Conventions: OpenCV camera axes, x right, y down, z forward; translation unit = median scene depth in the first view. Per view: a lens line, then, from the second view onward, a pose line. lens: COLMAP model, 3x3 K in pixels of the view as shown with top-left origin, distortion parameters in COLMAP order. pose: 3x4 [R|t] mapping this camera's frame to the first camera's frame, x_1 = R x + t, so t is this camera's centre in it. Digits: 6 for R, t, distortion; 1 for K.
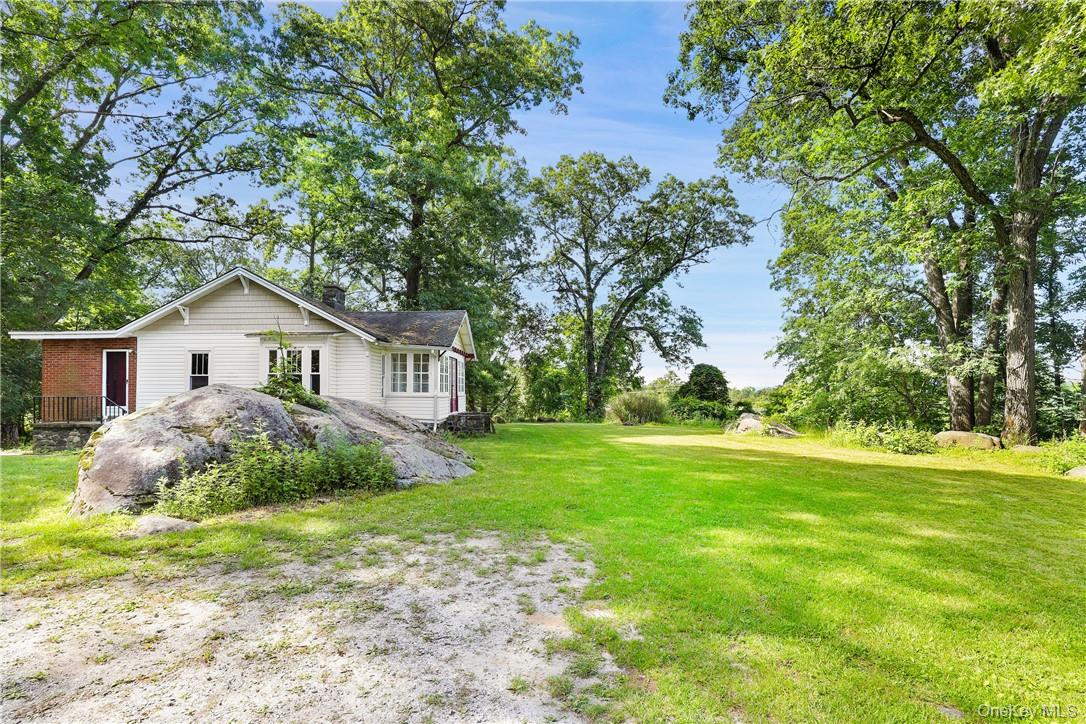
lens RADIAL K [[504.6, 0, 542.2], [0, 504.6, 380.5], [0, 0, 1]] dist [-0.019356, 0.008164]
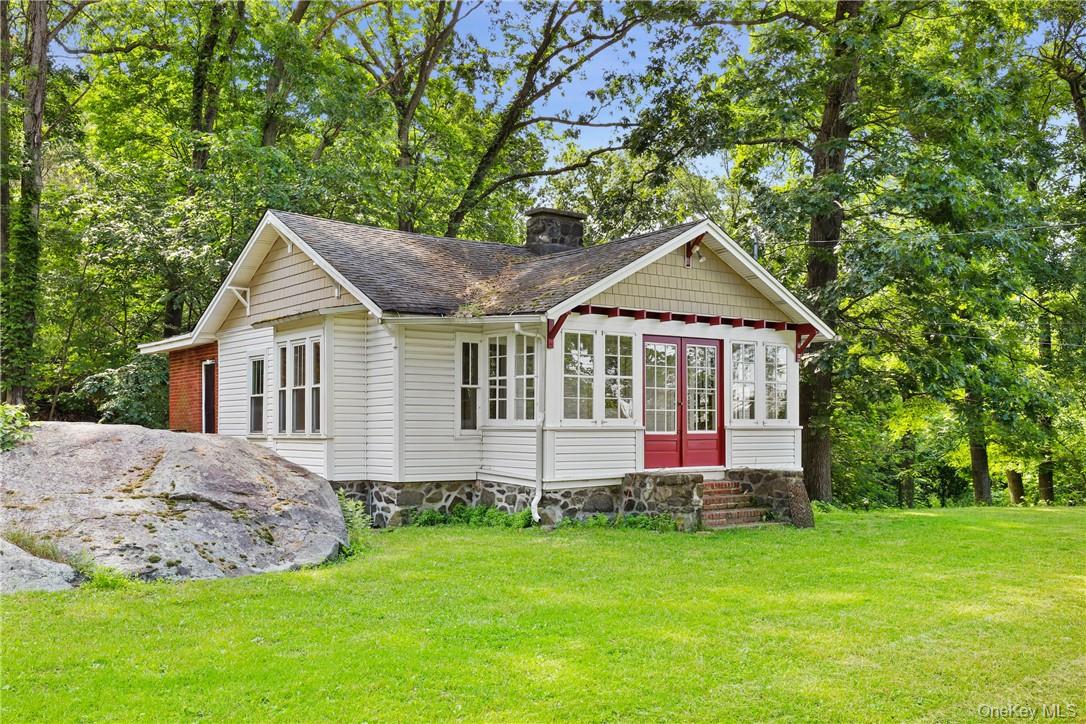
lens RADIAL K [[1037.6, 0, 540.7], [0, 1037.6, 433.2], [0, 0, 1]] dist [-0.000819, -0.004139]
pose [[0.649143, -0.000544, -0.760666, 0.469677], [0.024257, 0.999506, 0.019985, 0.017163], [0.760280, -0.031425, 0.648836, 0.408794]]
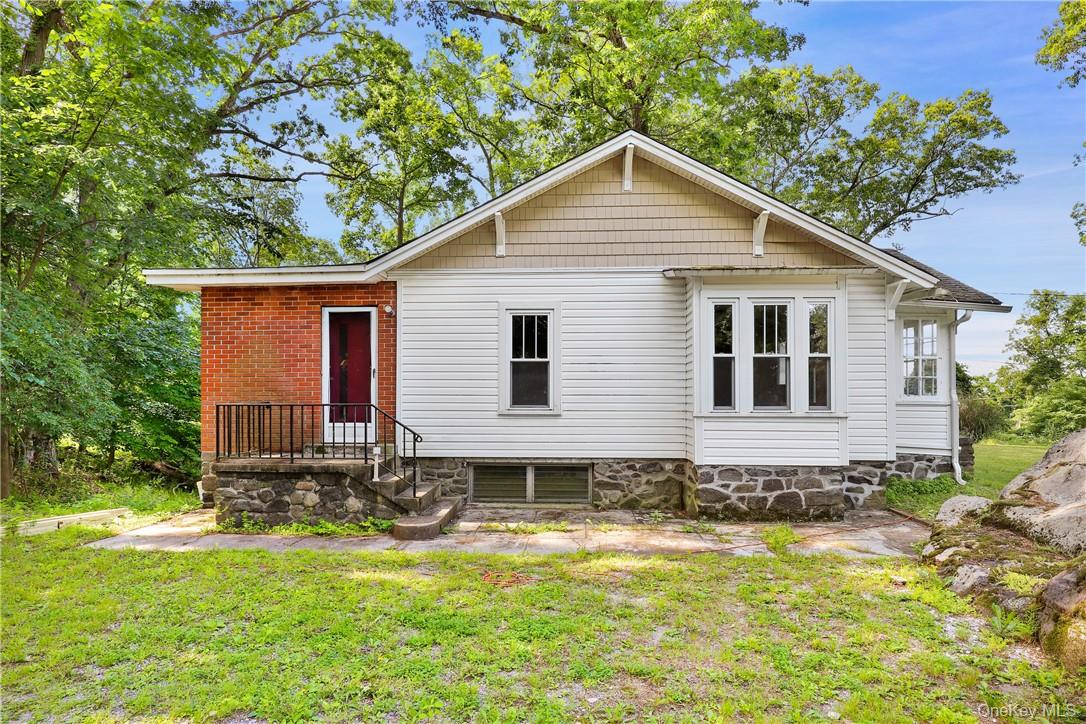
lens RADIAL K [[580.5, 0, 574.3], [0, 580.5, 387.2], [0, 0, 1]] dist [-0.000460, -0.000552]
pose [[0.999459, 0.001415, -0.032873, -0.580669], [-0.000764, 0.999804, 0.019807, 0.004490], [0.032895, -0.019771, 0.999263, 0.411999]]
